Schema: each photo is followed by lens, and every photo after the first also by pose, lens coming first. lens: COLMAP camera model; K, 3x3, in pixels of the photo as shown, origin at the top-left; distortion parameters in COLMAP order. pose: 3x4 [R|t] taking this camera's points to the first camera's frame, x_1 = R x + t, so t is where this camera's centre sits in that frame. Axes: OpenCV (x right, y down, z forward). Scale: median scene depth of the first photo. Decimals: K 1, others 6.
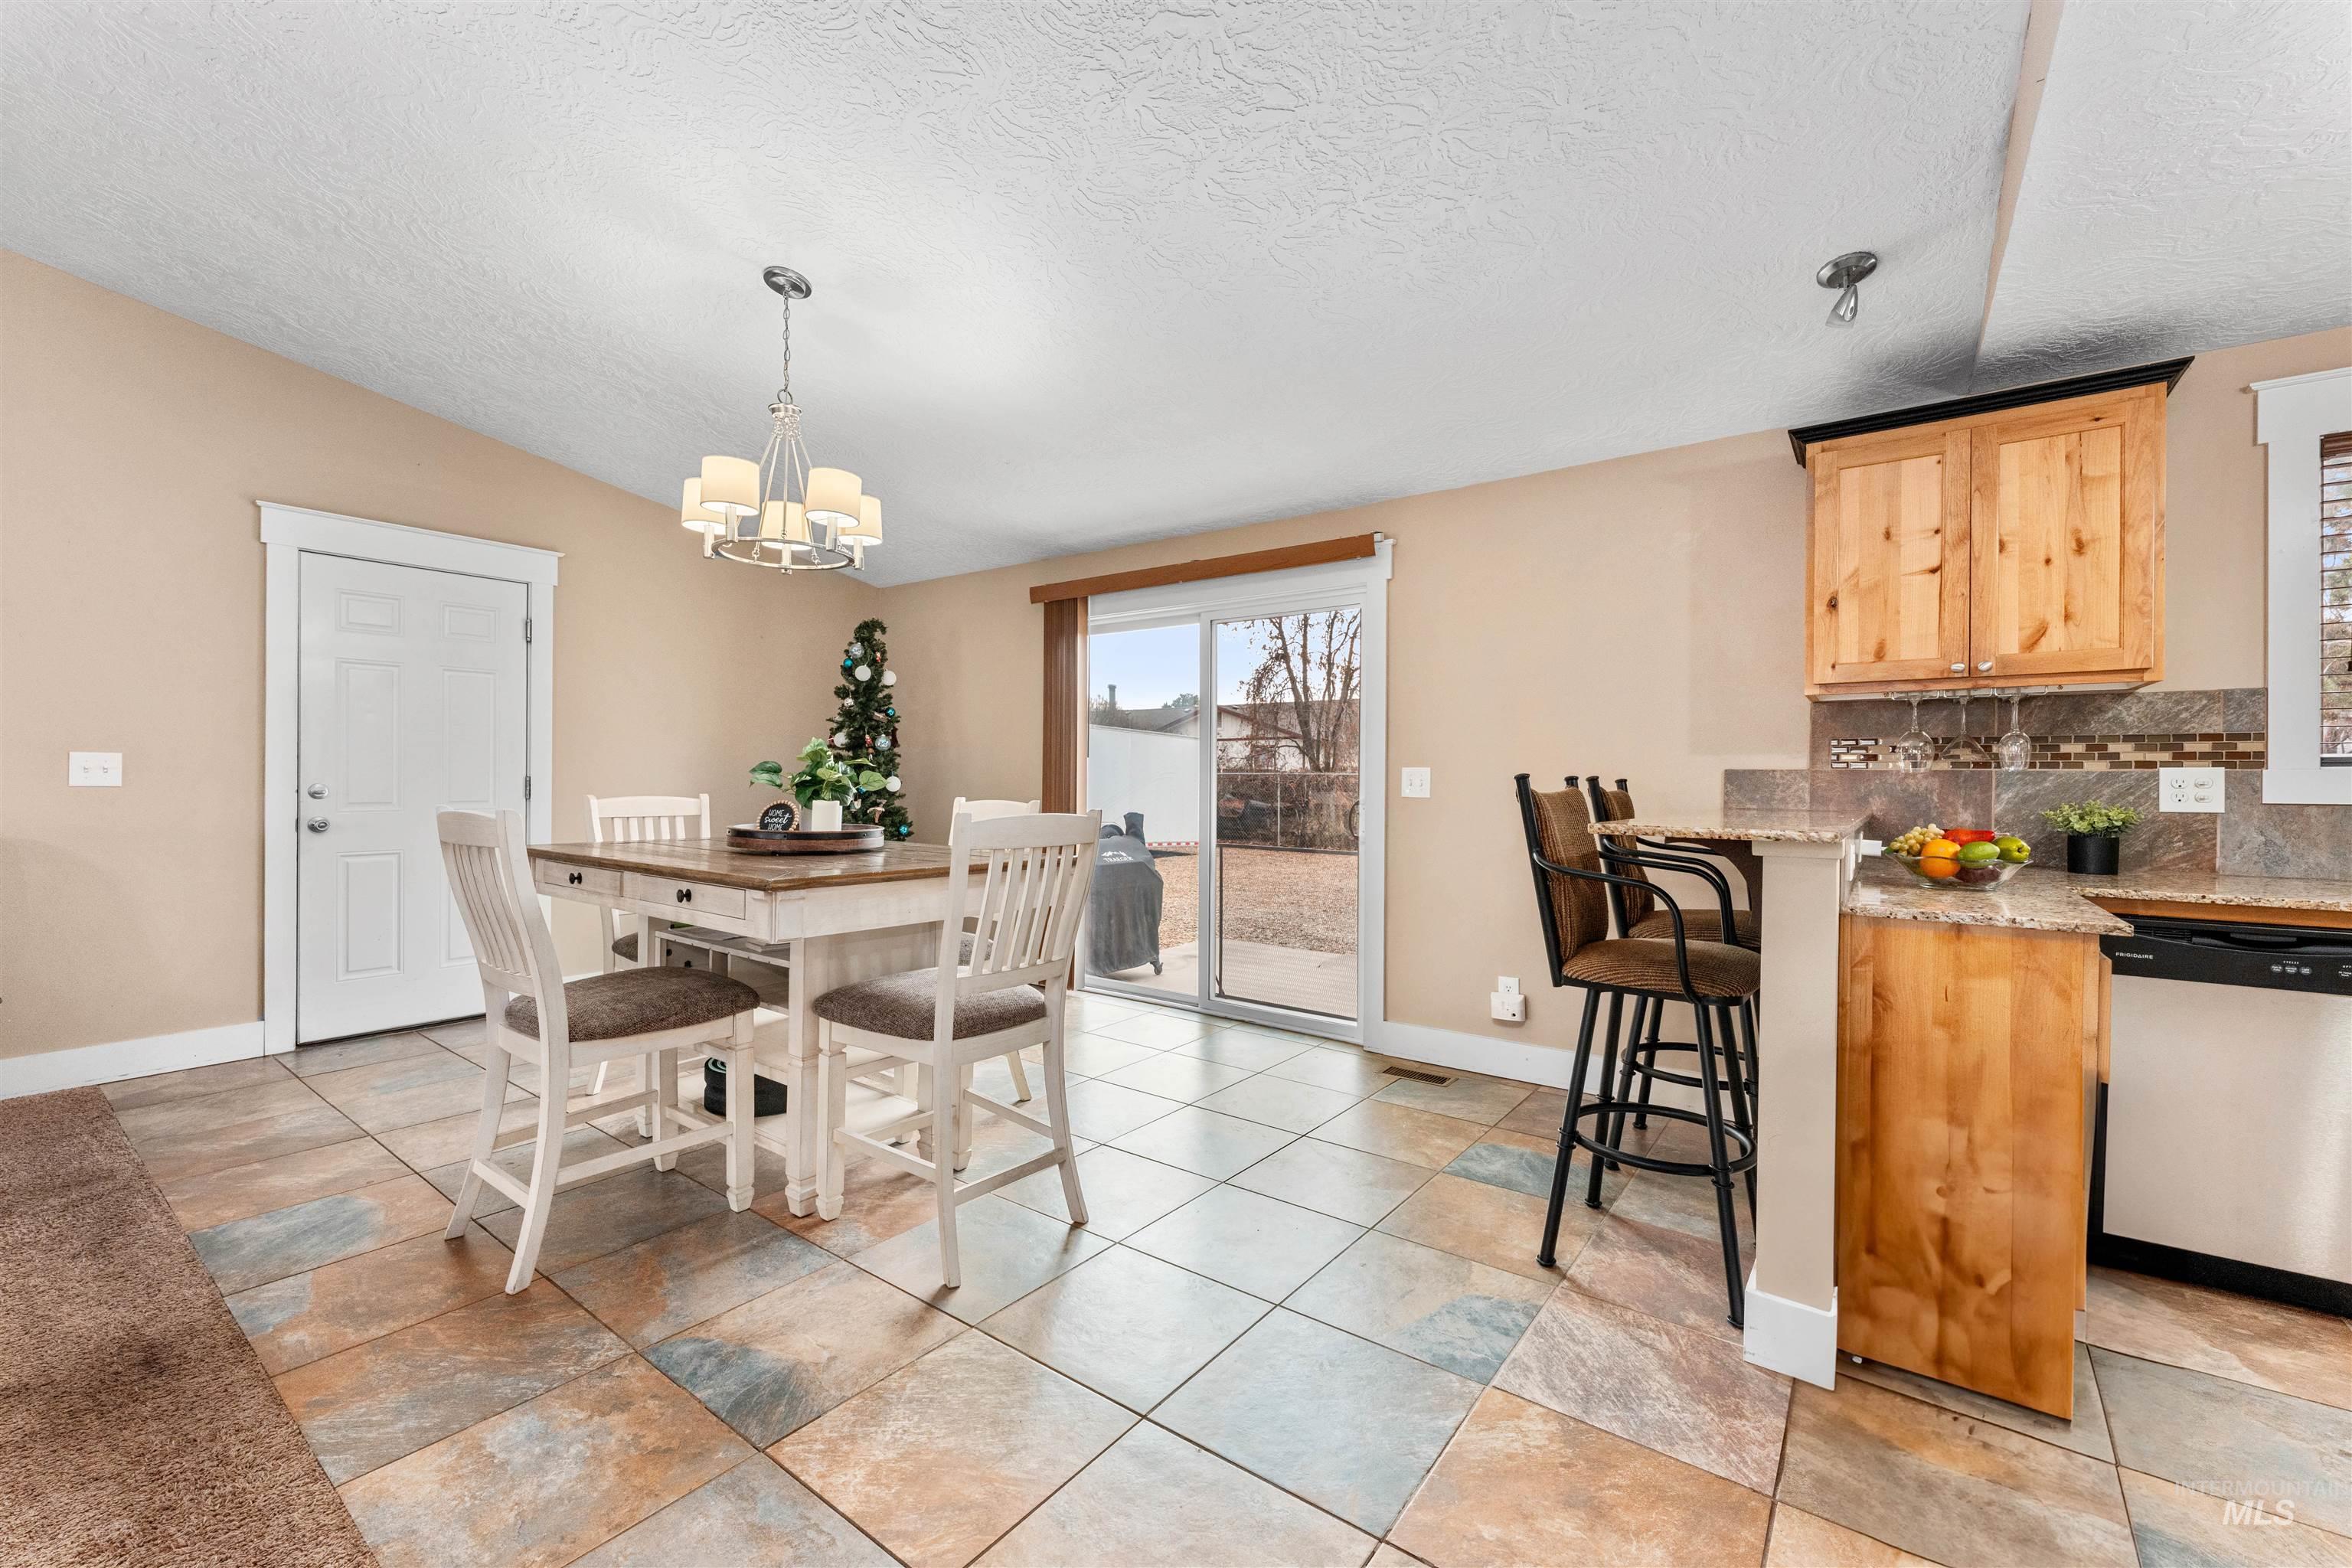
lens RADIAL K [[945.3, 0, 1191.3], [0, 945.3, 791.3], [0, 0, 1]] dist [0.001363, -0.001090]
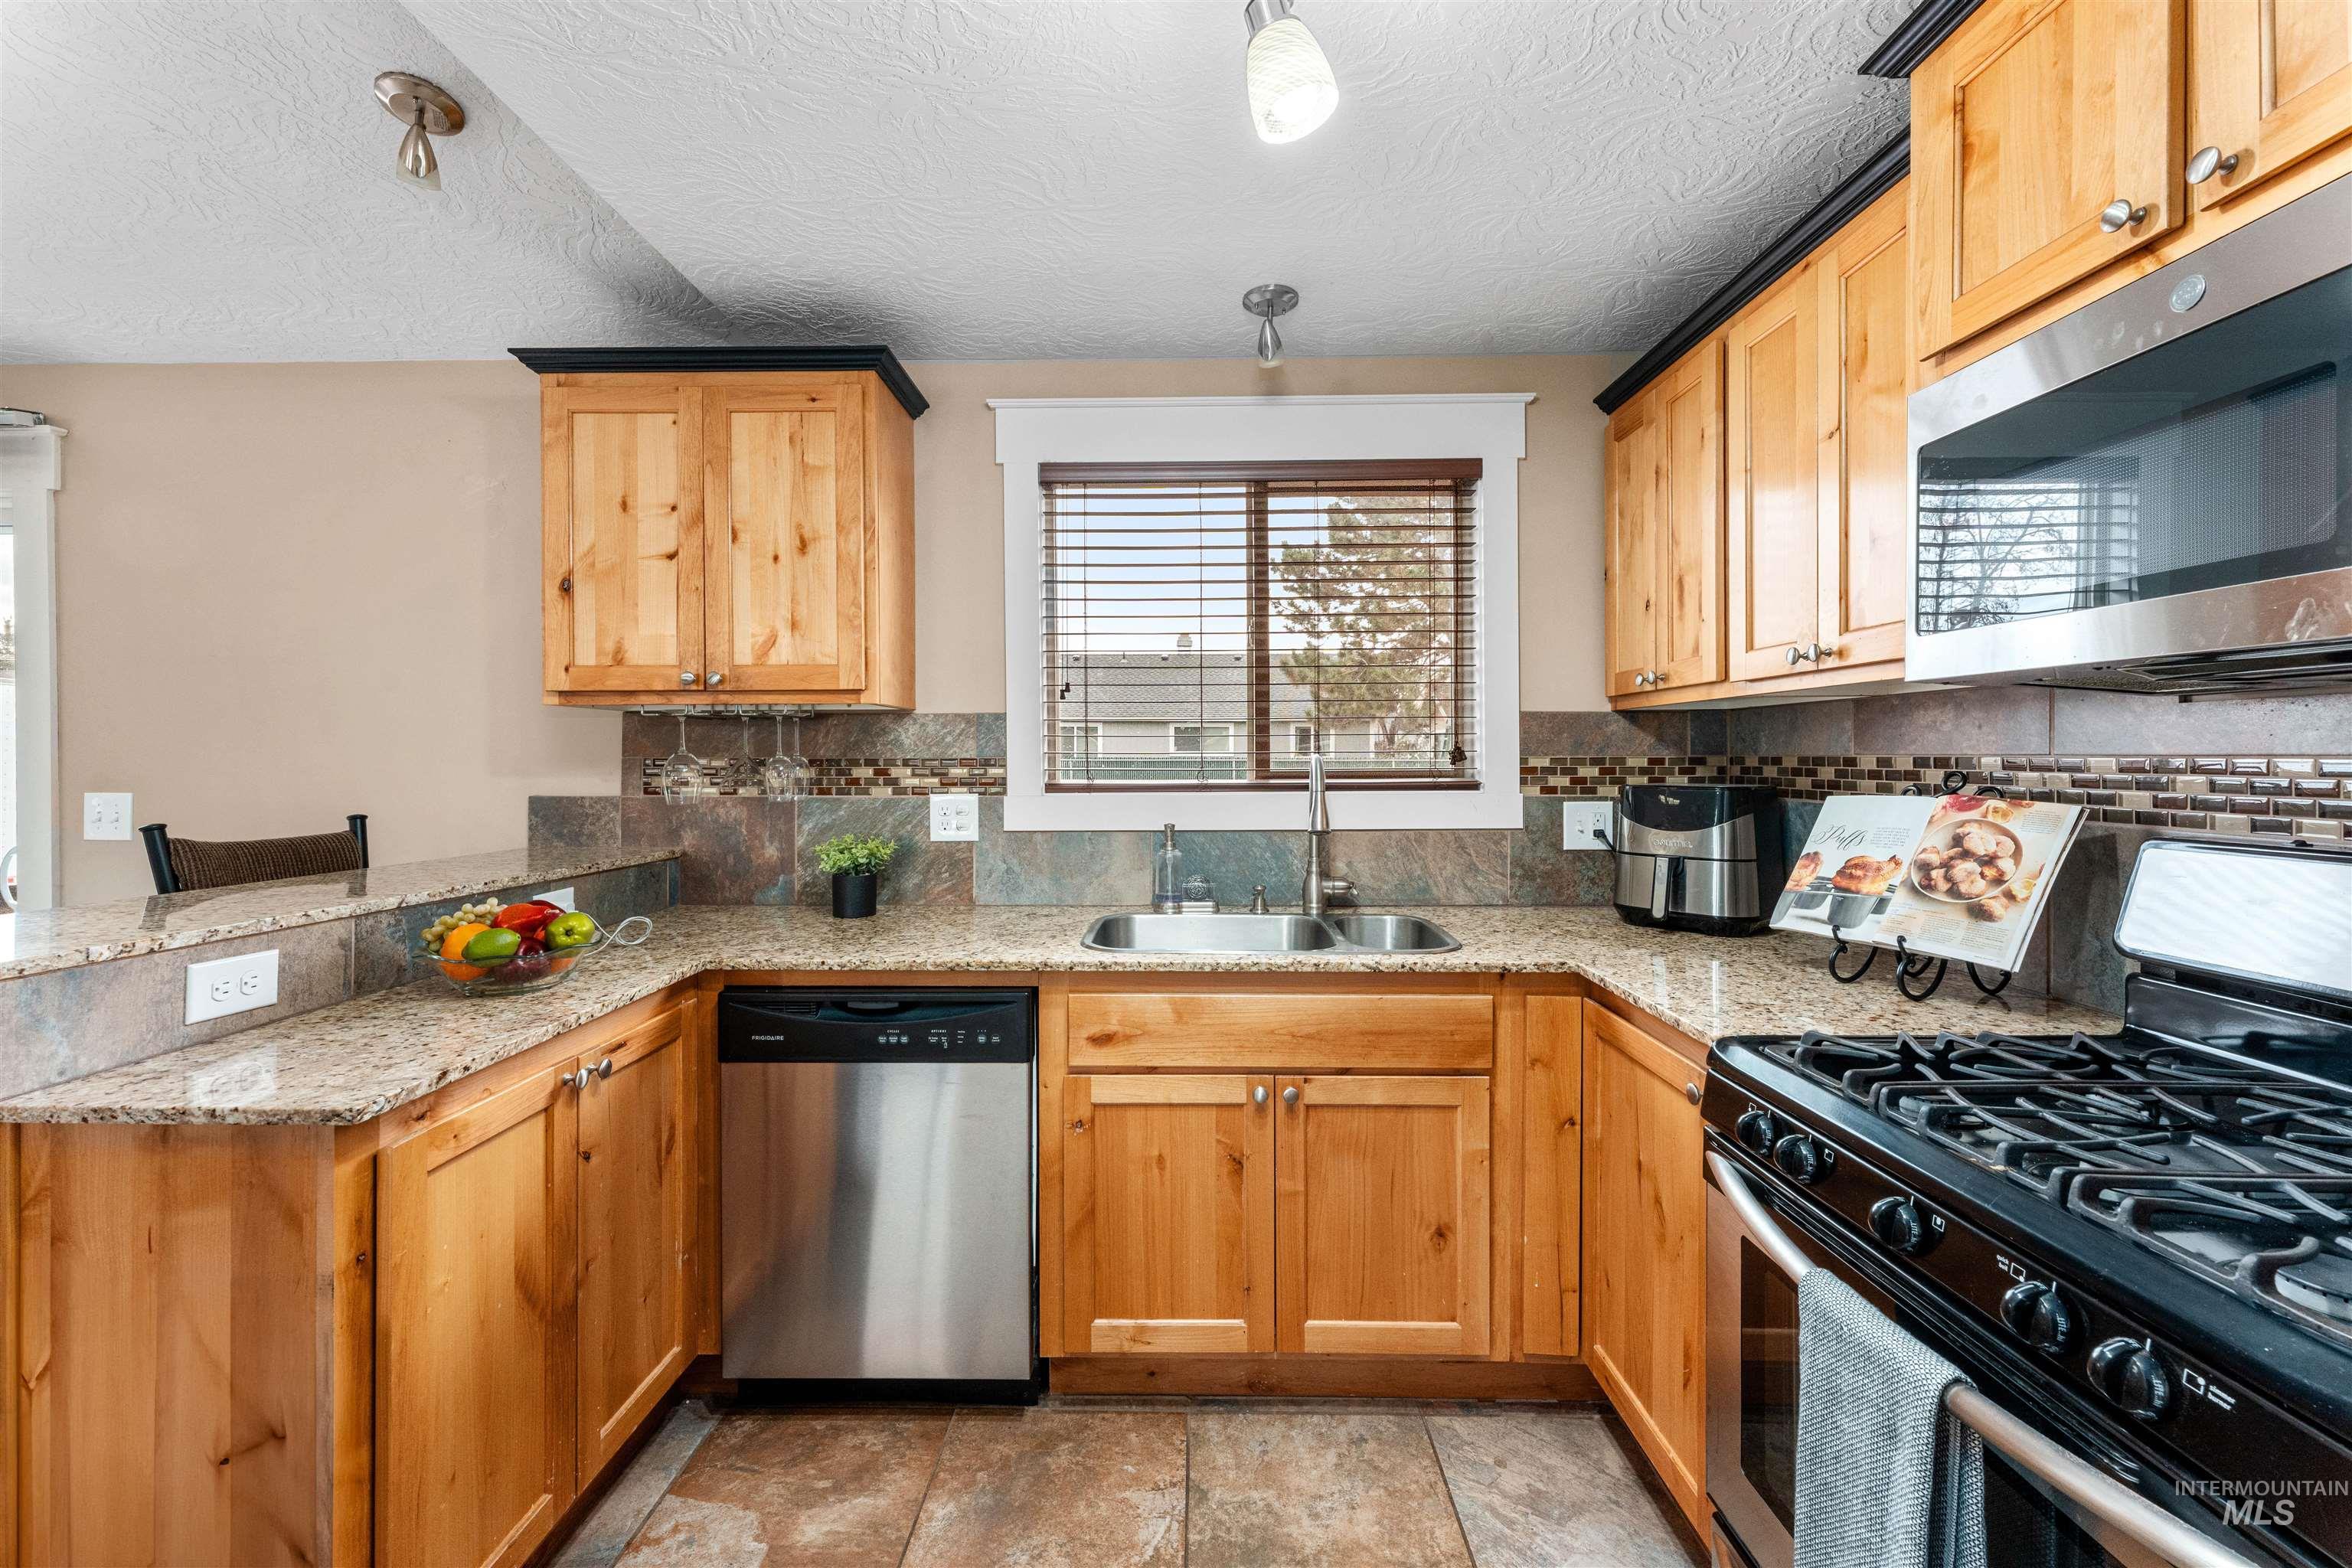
lens RADIAL K [[945.3, 0, 1182.7], [0, 945.3, 758.9], [0, 0, 1]] dist [0.001363, -0.001090]
pose [[0.812874, -0.010357, 0.582347, 0.624309], [0.015382, 0.999875, -0.003689, -0.047985], [-0.582236, 0.011956, 0.812932, 0.087426]]
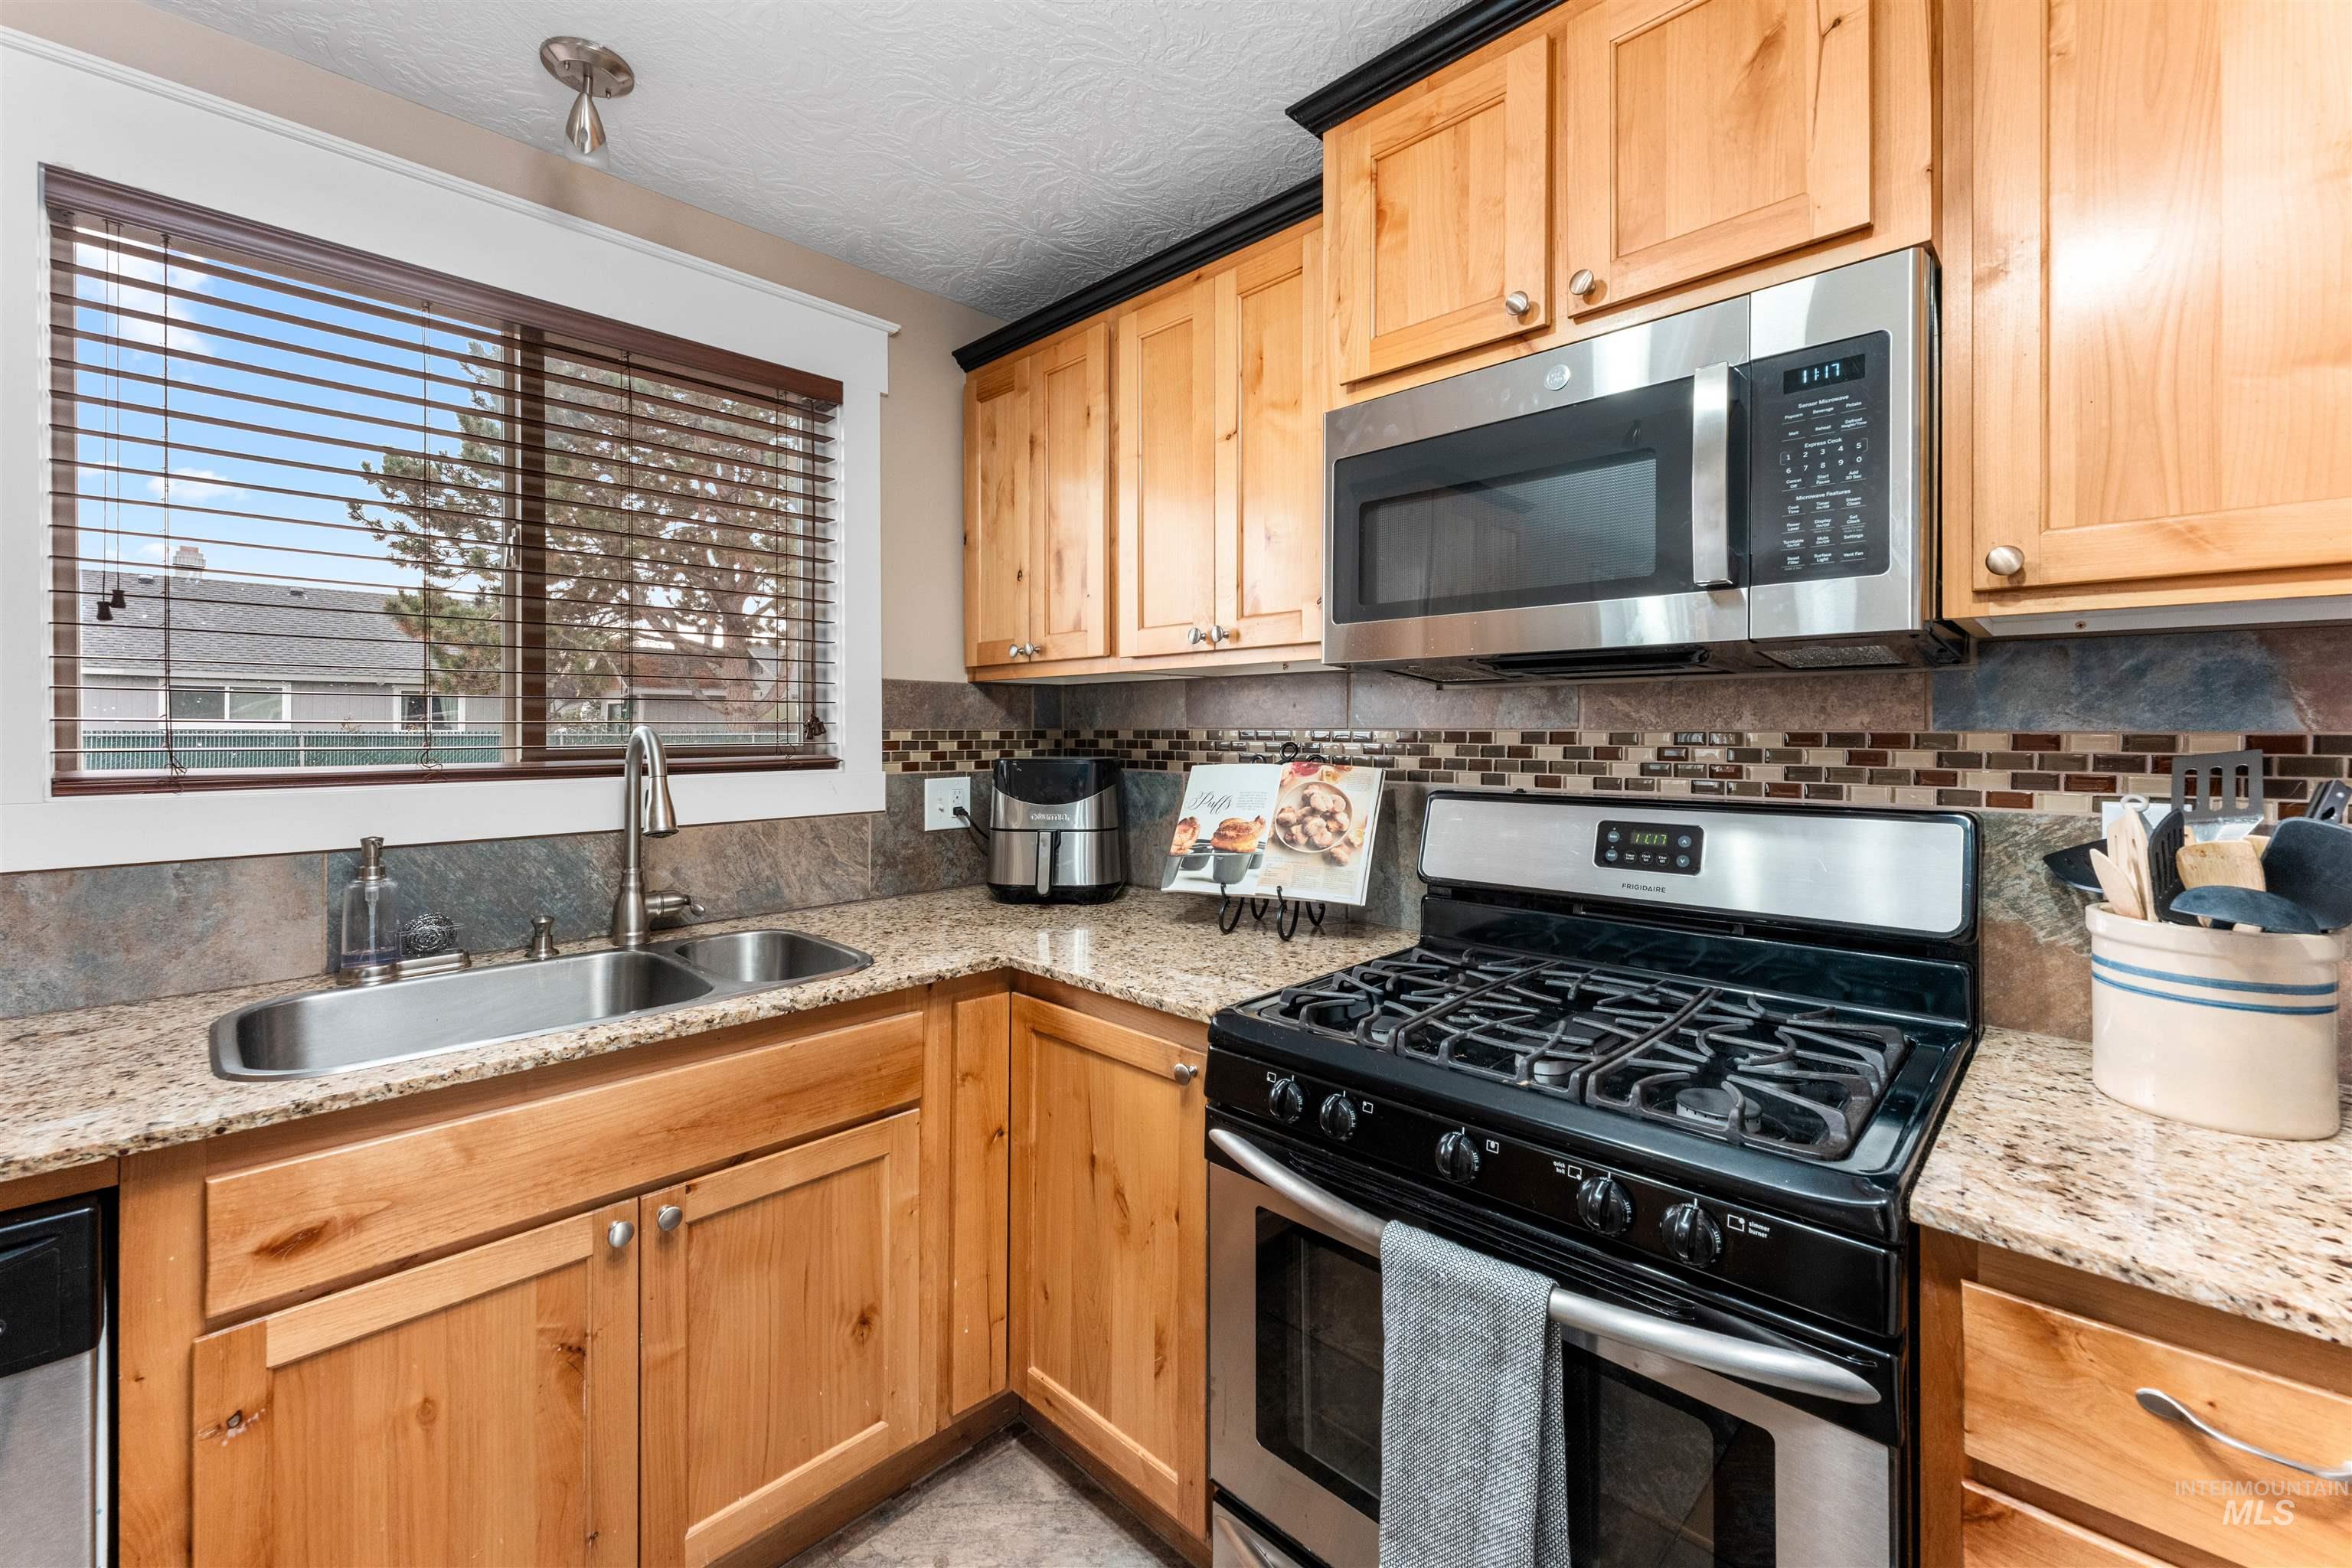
lens RADIAL K [[945.3, 0, 1173.5], [0, 945.3, 730.5], [0, 0, 1]] dist [0.001363, -0.001090]
pose [[0.131678, -0.007959, 0.991261, 0.647426], [0.013915, 0.999884, 0.006180, -0.049205], [-0.991195, 0.012979, 0.131774, 0.267416]]
